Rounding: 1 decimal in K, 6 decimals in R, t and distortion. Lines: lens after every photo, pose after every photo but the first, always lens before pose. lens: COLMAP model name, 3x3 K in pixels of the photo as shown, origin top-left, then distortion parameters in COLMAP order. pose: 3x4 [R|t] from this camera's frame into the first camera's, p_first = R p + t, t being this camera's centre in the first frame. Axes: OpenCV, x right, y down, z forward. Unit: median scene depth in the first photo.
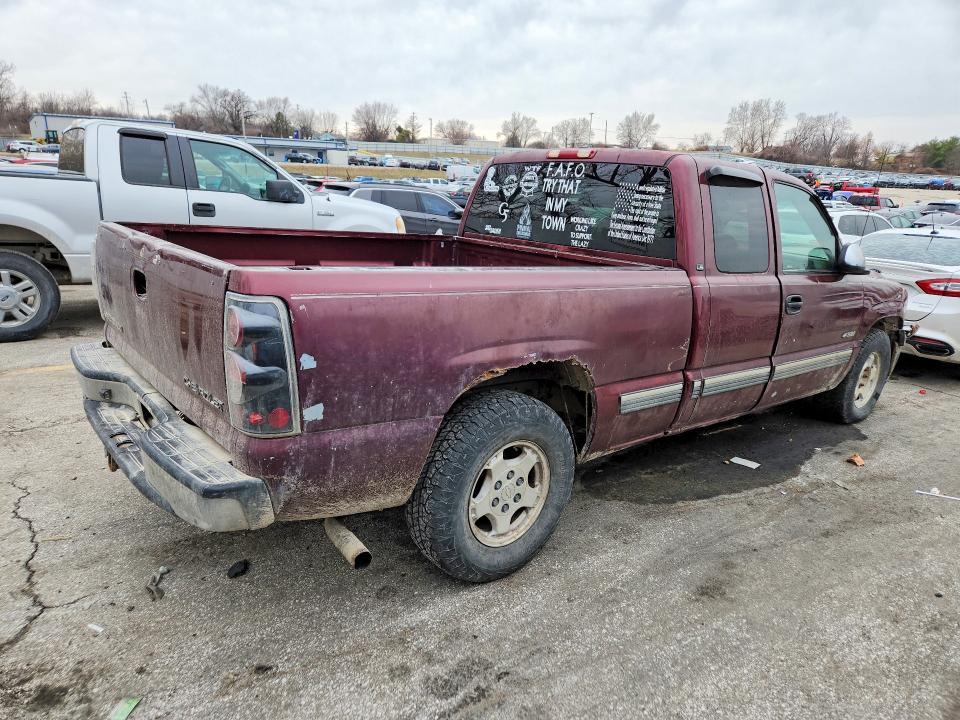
lens RADIAL K [[640.9, 0, 454.2], [0, 640.9, 361.1], [0, 0, 1]] dist [0.094001, -0.076606]
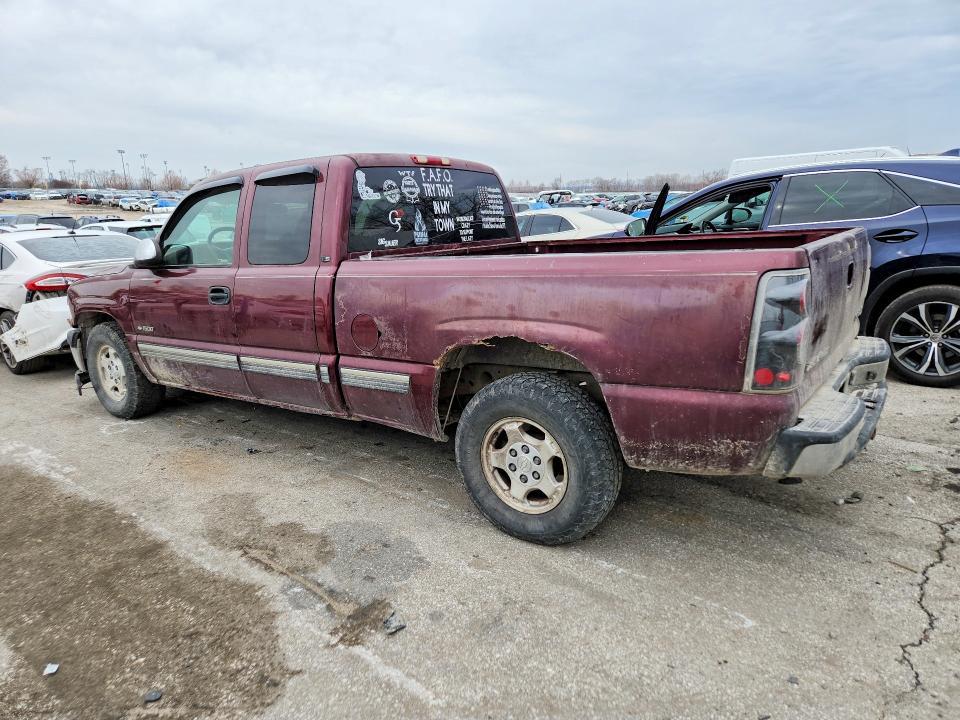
lens RADIAL K [[659.6, 0, 477.8], [0, 659.6, 363.2], [0, 0, 1]] dist [0.103085, -0.092913]
pose [[-0.285466, -0.260531, 0.922297, -0.957374], [0.266175, 0.902929, 0.337446, -0.370260], [-0.920684, 0.341822, -0.188409, 1.258420]]
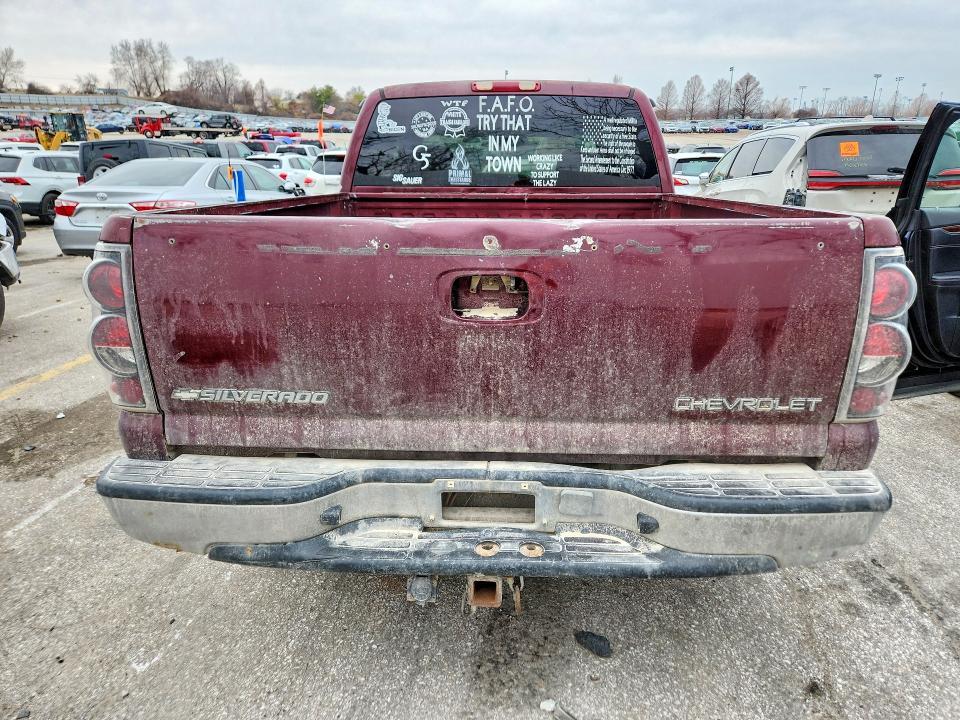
lens RADIAL K [[659.6, 0, 477.8], [0, 659.6, 363.2], [0, 0, 1]] dist [0.103085, -0.092913]
pose [[0.658740, -0.278650, 0.698868, -0.624516], [0.232033, 0.958851, 0.163600, -0.107546], [-0.715697, 0.054391, 0.696290, 0.387680]]
